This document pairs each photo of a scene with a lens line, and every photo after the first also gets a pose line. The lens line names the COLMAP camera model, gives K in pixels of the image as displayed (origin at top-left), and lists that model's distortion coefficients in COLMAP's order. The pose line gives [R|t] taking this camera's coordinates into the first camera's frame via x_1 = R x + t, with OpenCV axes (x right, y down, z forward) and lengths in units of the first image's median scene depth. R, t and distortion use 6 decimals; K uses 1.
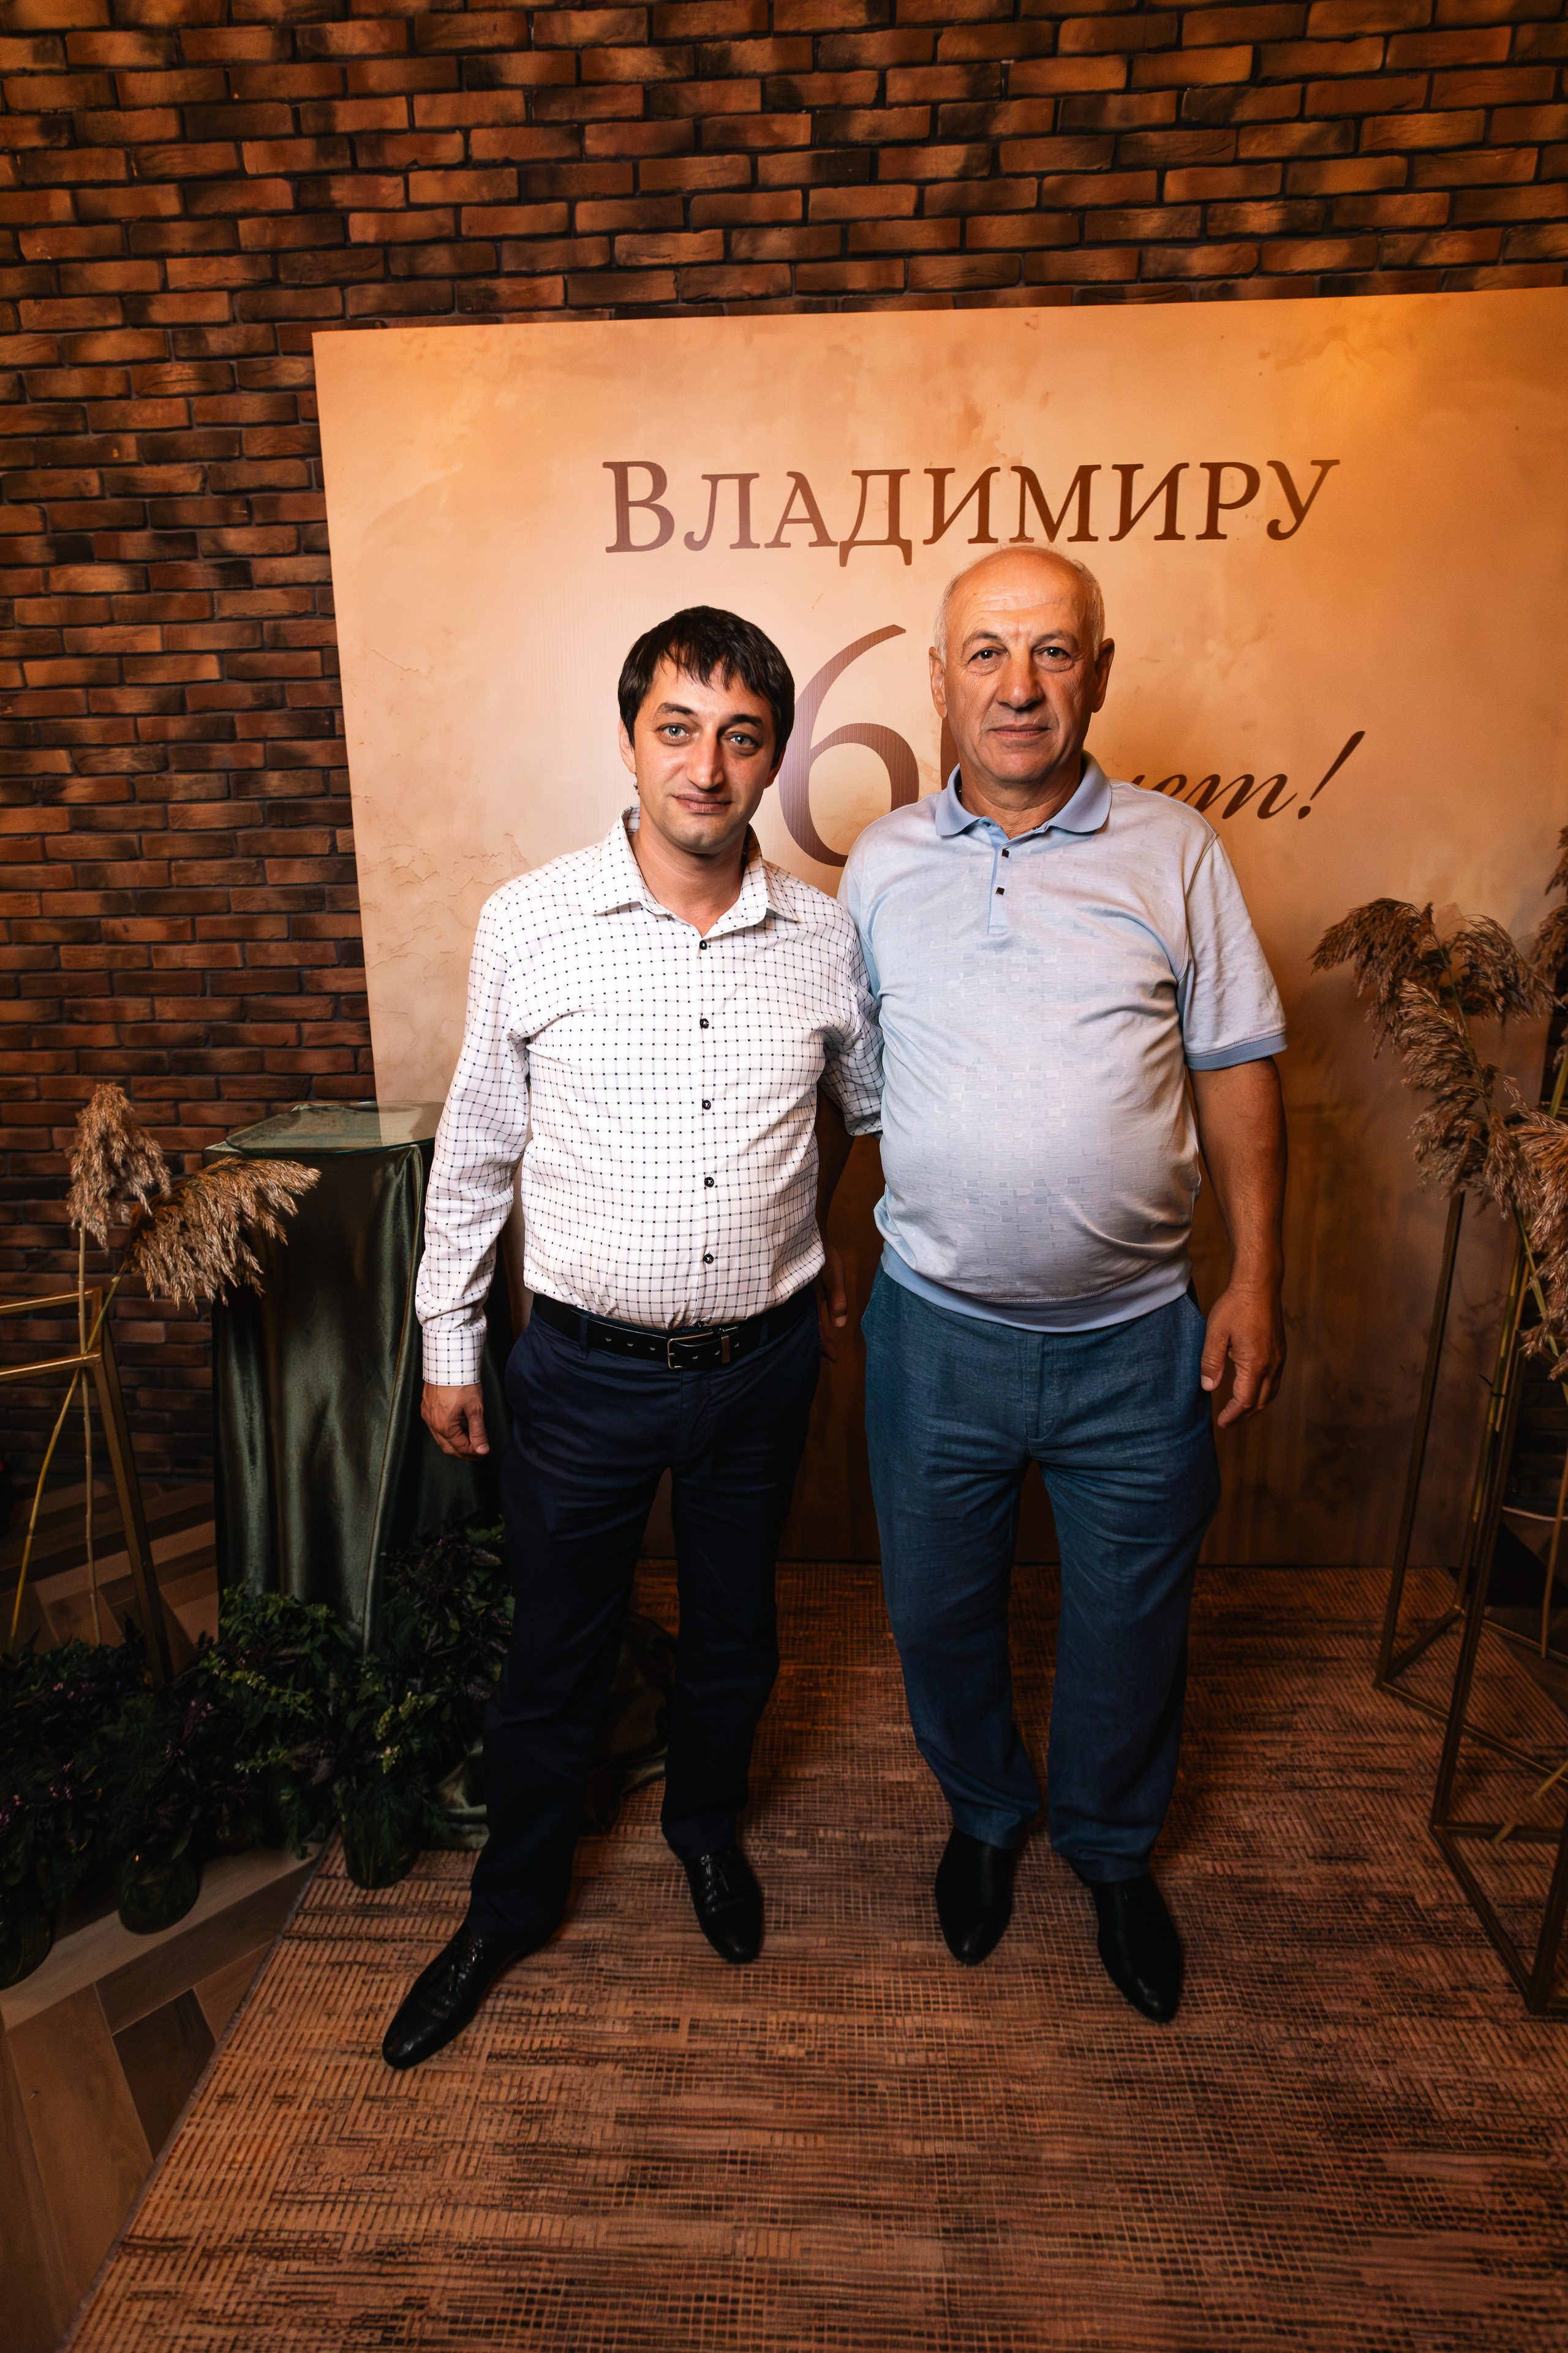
lens RADIAL K [[1159.2, 0, 774.8], [0, 1159.2, 1160.8], [0, 0, 1]] dist [-0.037424, 0.022939]
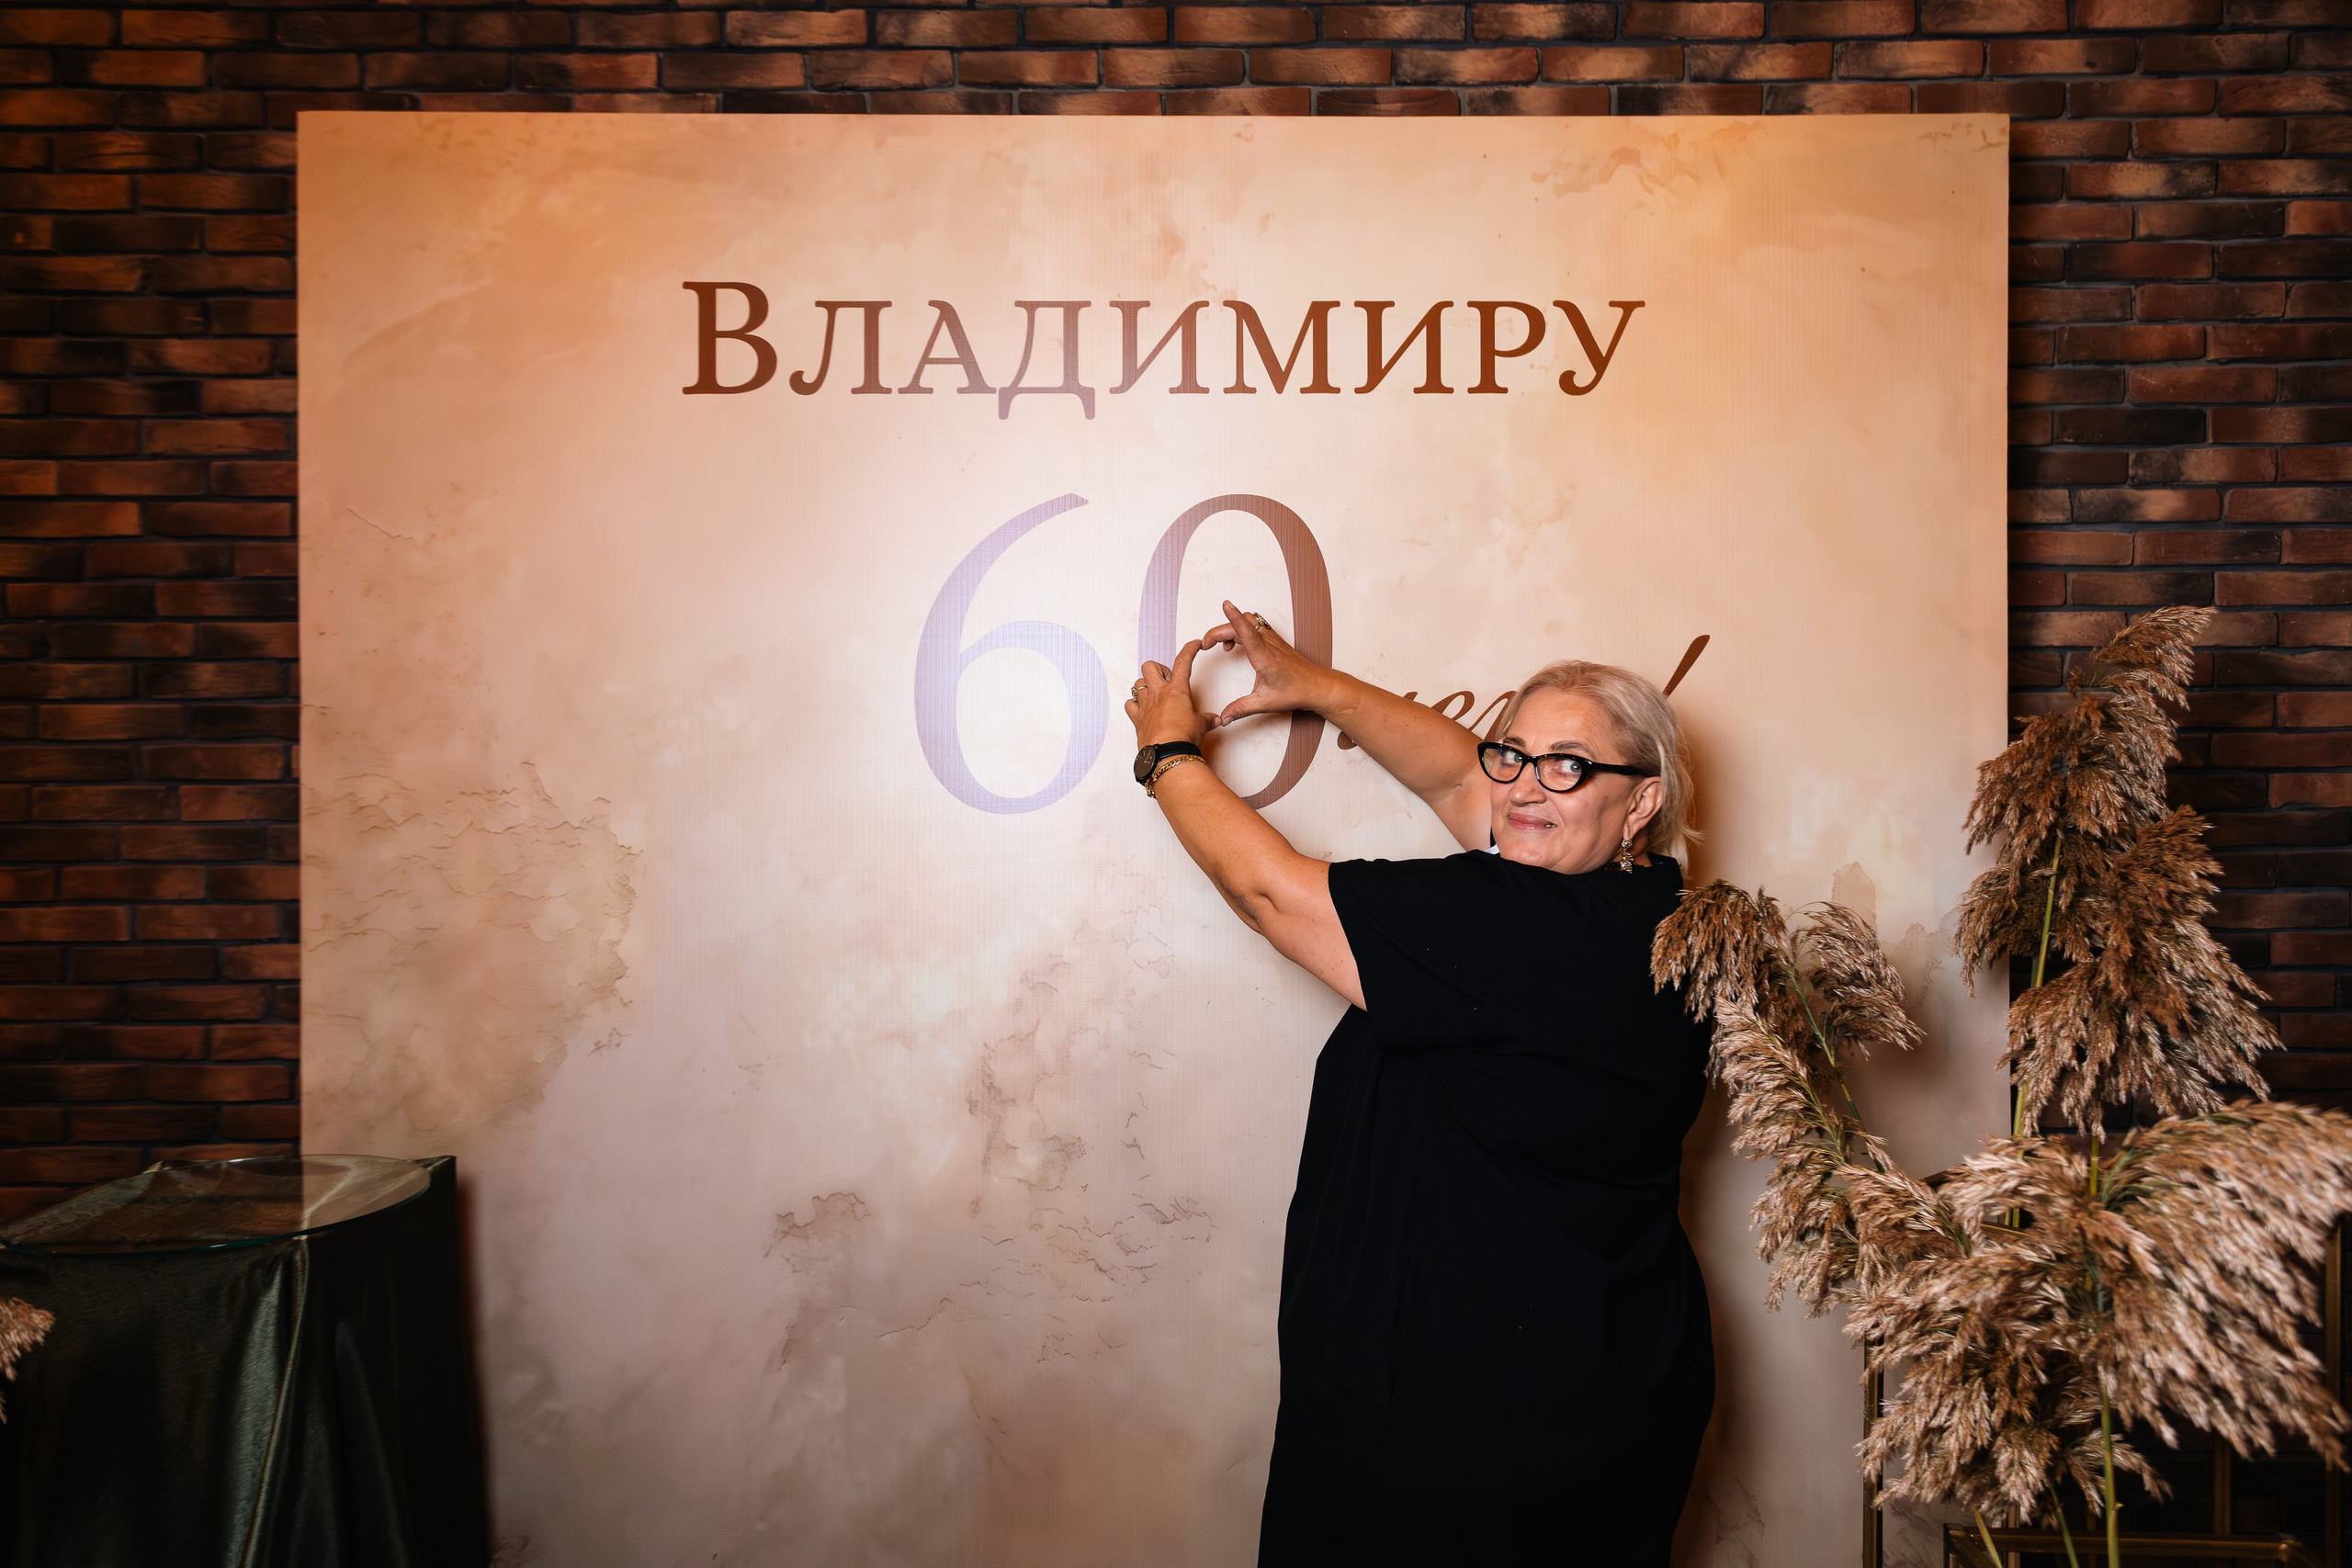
lens RADIAL K [[1680.1, 0, 1198.7], [0, 1680.1, 769.2], [0, 0, 1]] dist [0.000707, 0.026125]
pose [[0.998187, 0.006715, 0.059817, 0.121388], [0.007263, 0.973064, -0.230421, -0.042698], [-0.059753, 0.230438, 0.971251, -0.015126]]
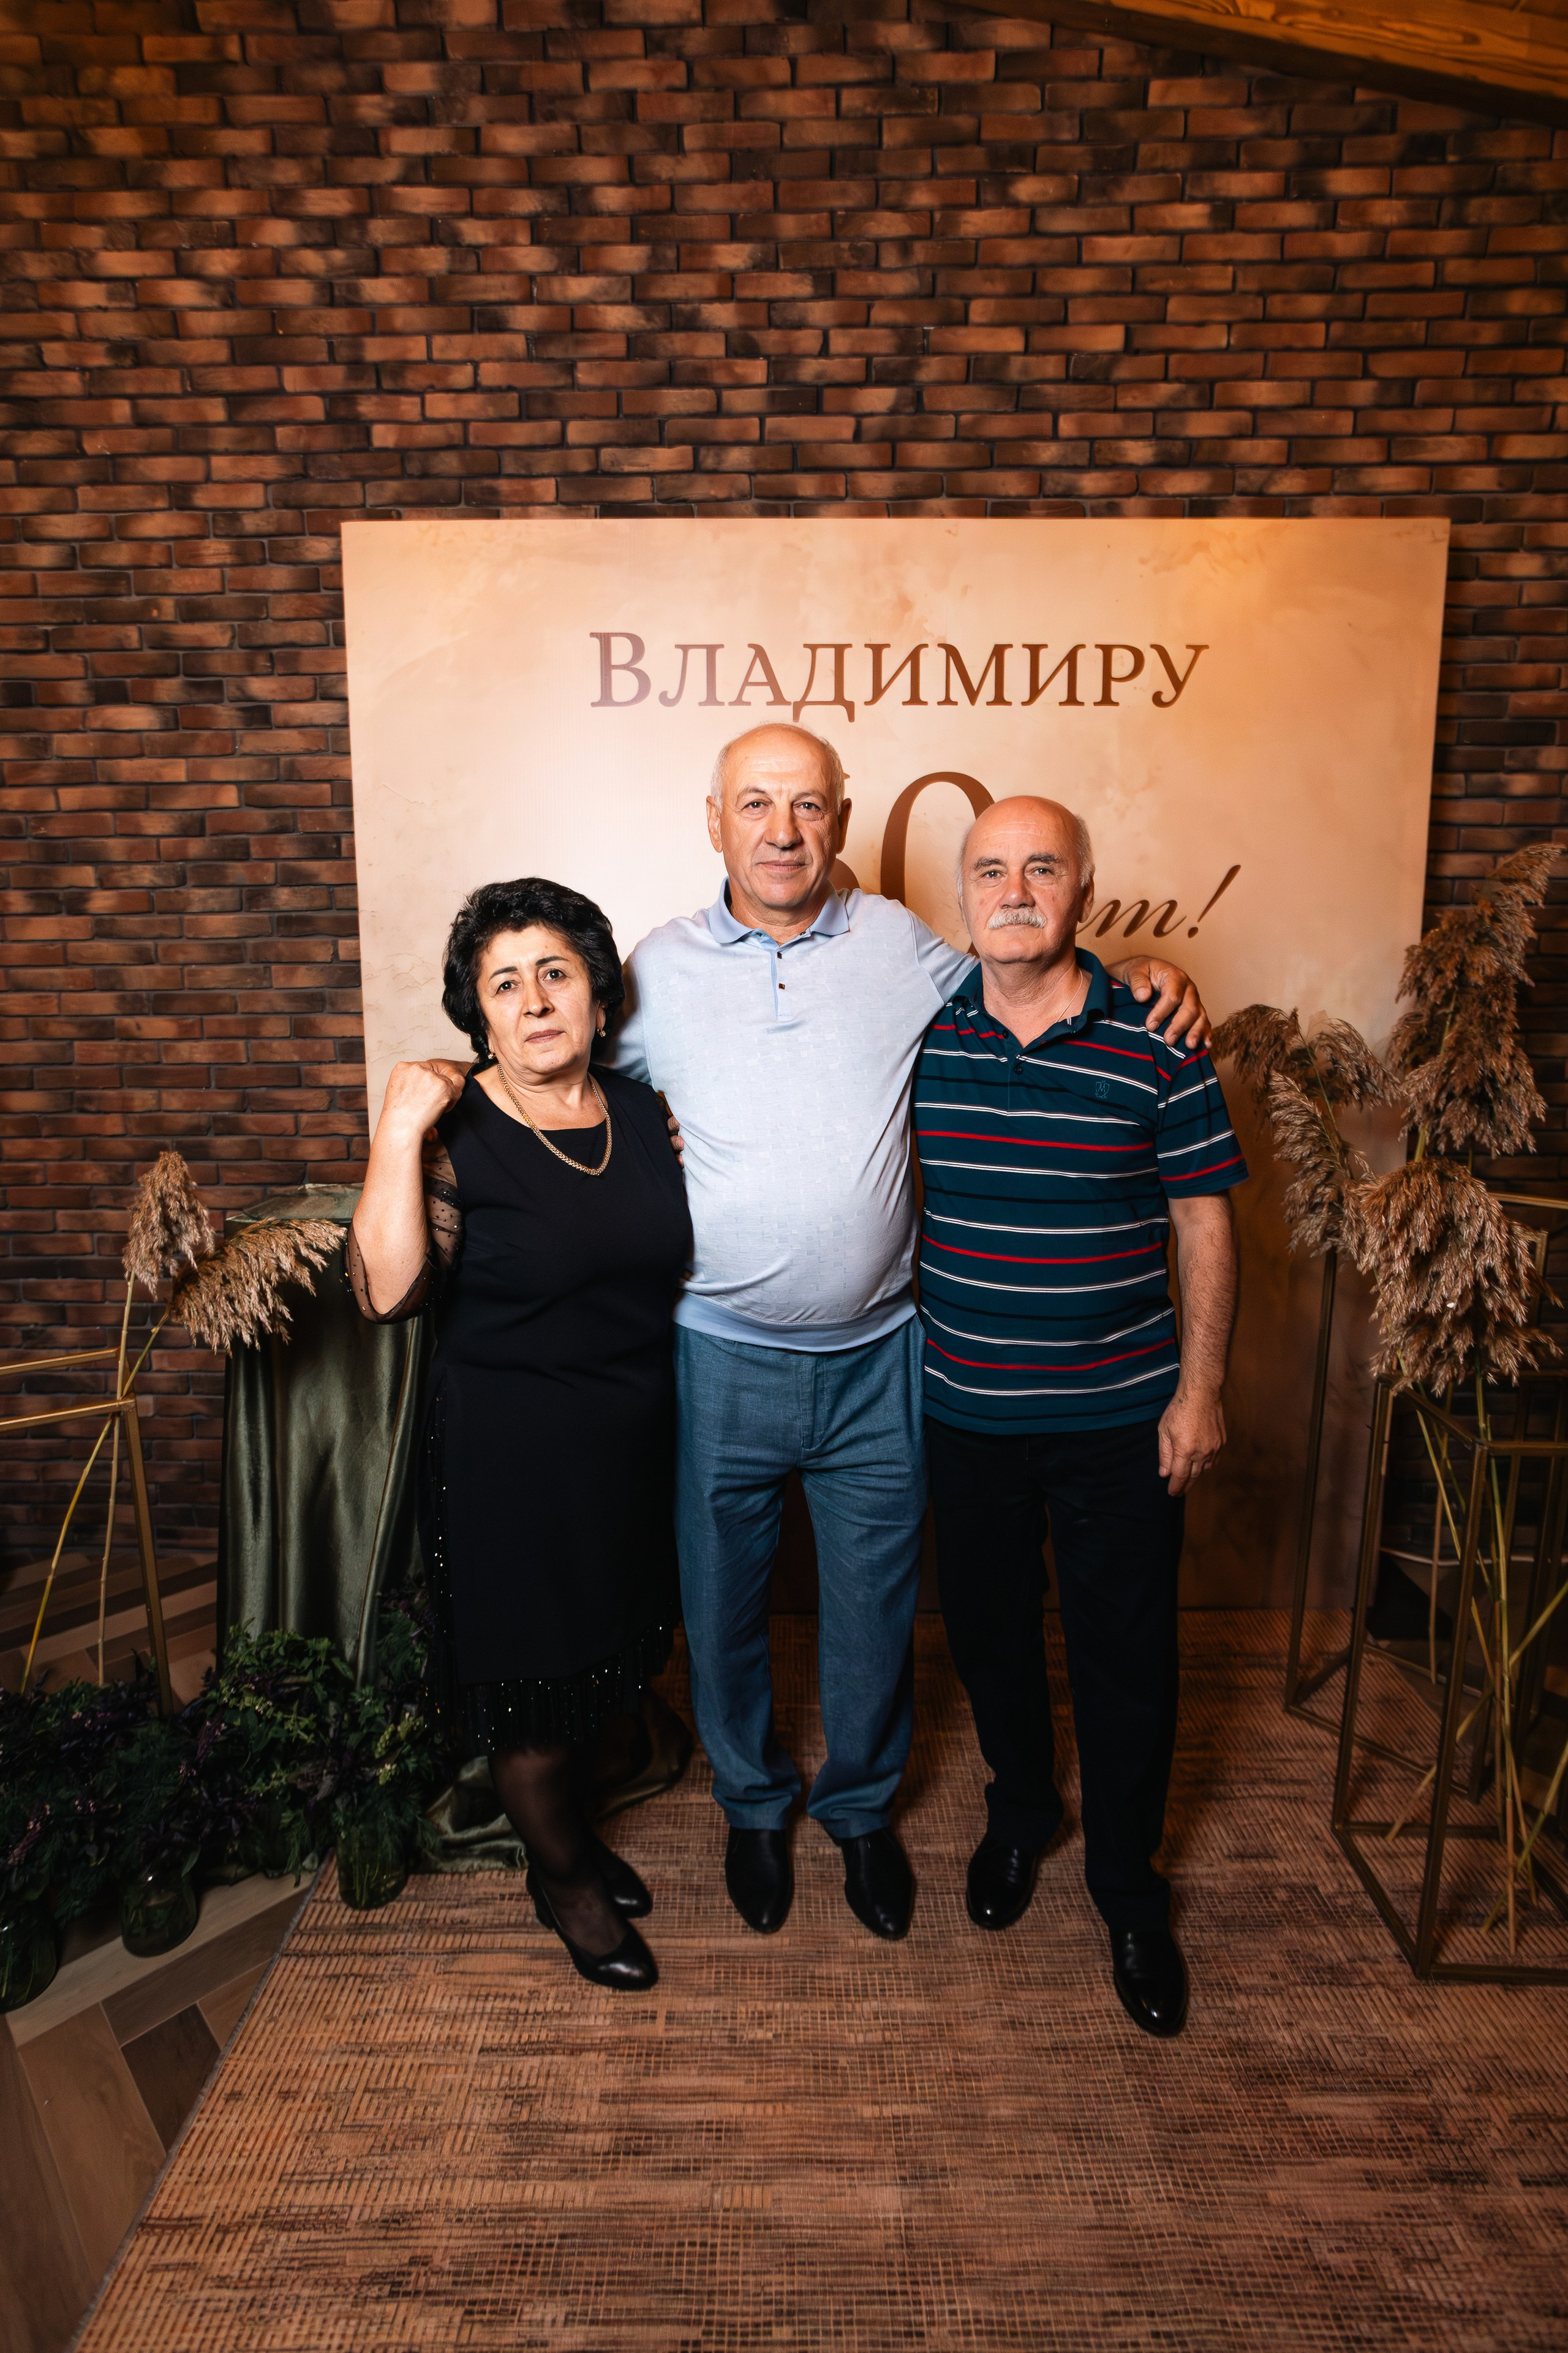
lens RADIAL K [[1142.6, 0, 774.2], [0, 1142.6, 1160.8], [0, 0, 1]] dist [-0.036943, 0.022046]
pose [[0.998891, 0.000385, 0.047072, -0.016228], [0.003941, 0.995770, -0.091795, 0.031708], [-0.046908, 0.091879, 0.994665, -0.104750]]
